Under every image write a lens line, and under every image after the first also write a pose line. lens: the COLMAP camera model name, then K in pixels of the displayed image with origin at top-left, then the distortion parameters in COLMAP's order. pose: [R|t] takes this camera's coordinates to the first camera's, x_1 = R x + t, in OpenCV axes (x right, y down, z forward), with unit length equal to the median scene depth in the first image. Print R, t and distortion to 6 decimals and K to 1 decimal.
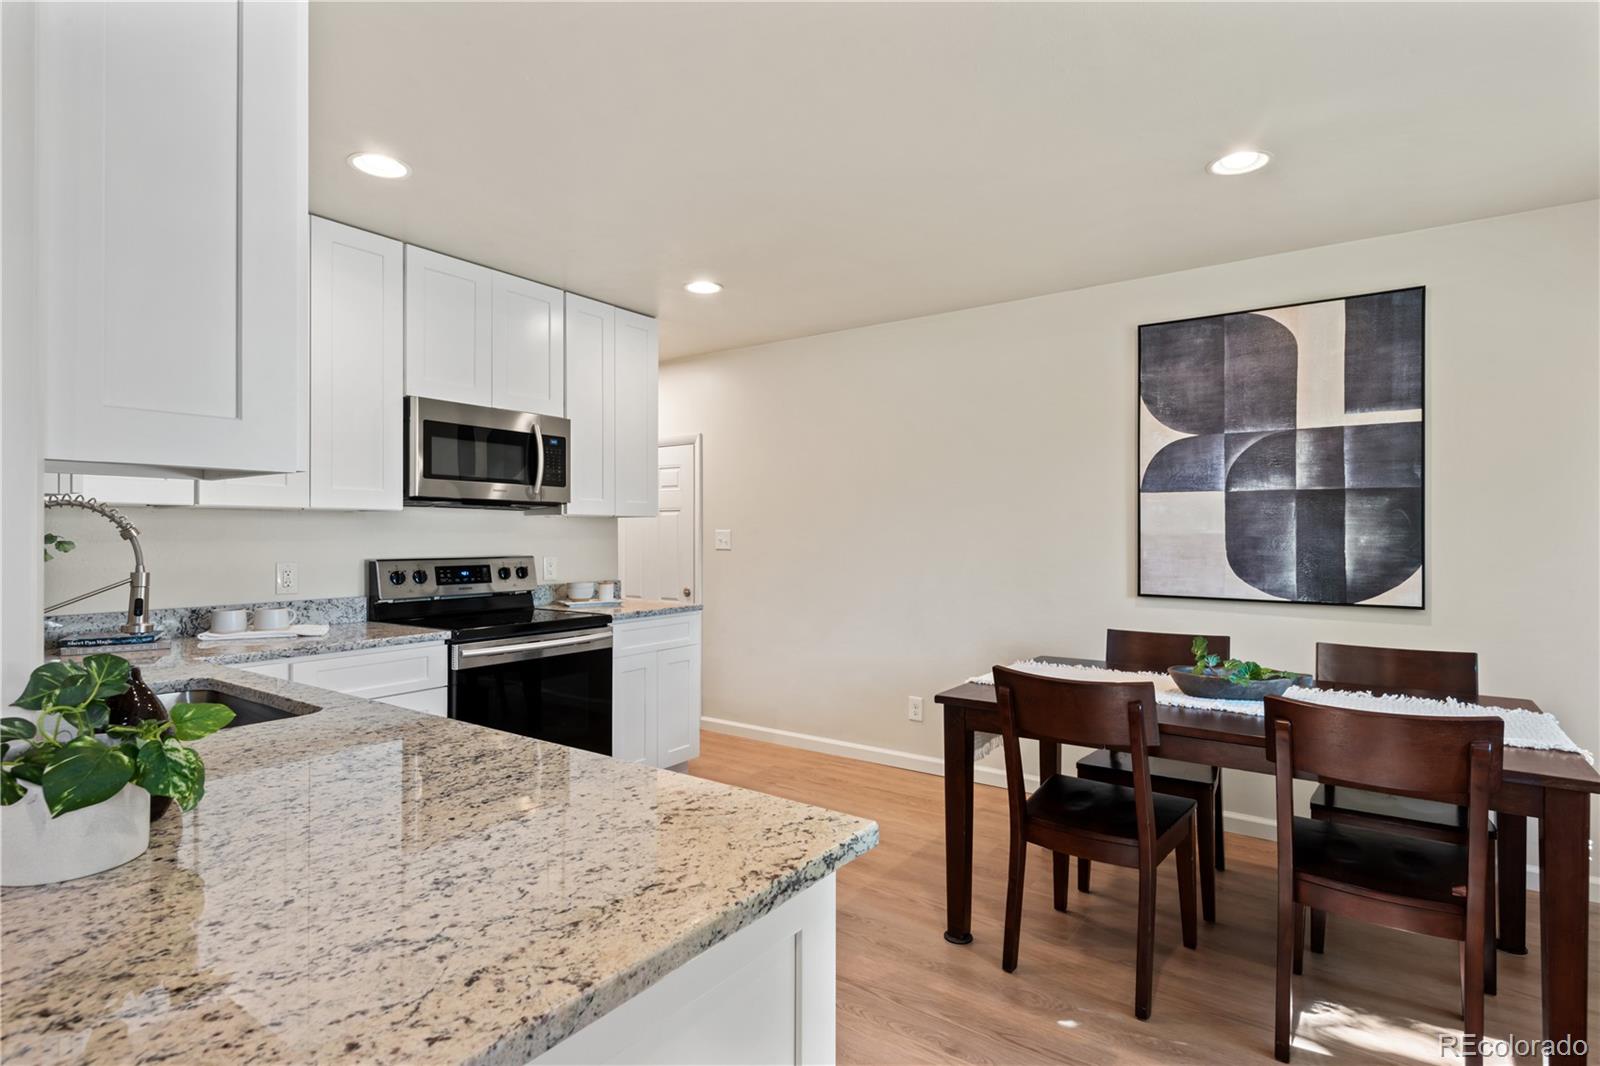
lens RADIAL K [[809.6, 0, 801.9], [0, 809.6, 528.6], [0, 0, 1]] dist [0.033619, 0.000172]
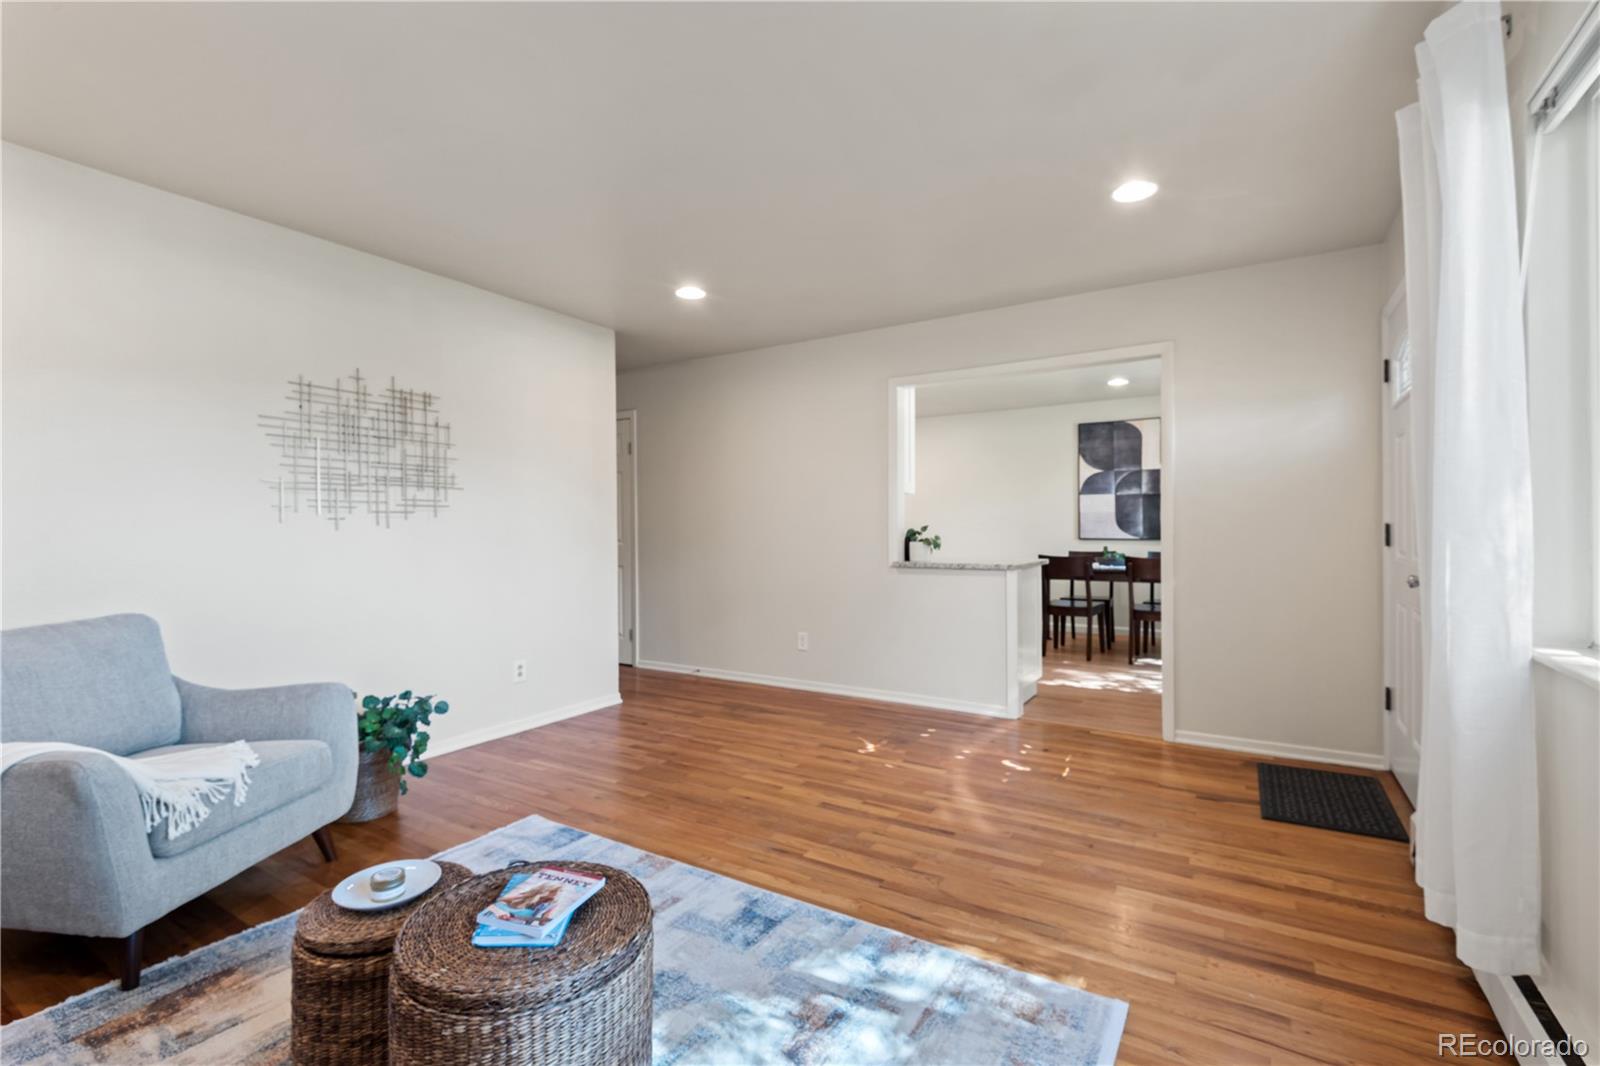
lens RADIAL K [[724.5, 0, 795.2], [0, 724.5, 519.2], [0, 0, 1]] dist [0.024560, -0.010833]
pose [[0.998357, -0.004707, 0.057113, -0.564177], [0.004919, 0.999981, -0.003585, 0.031914], [-0.057095, 0.003860, 0.998361, -1.124172]]
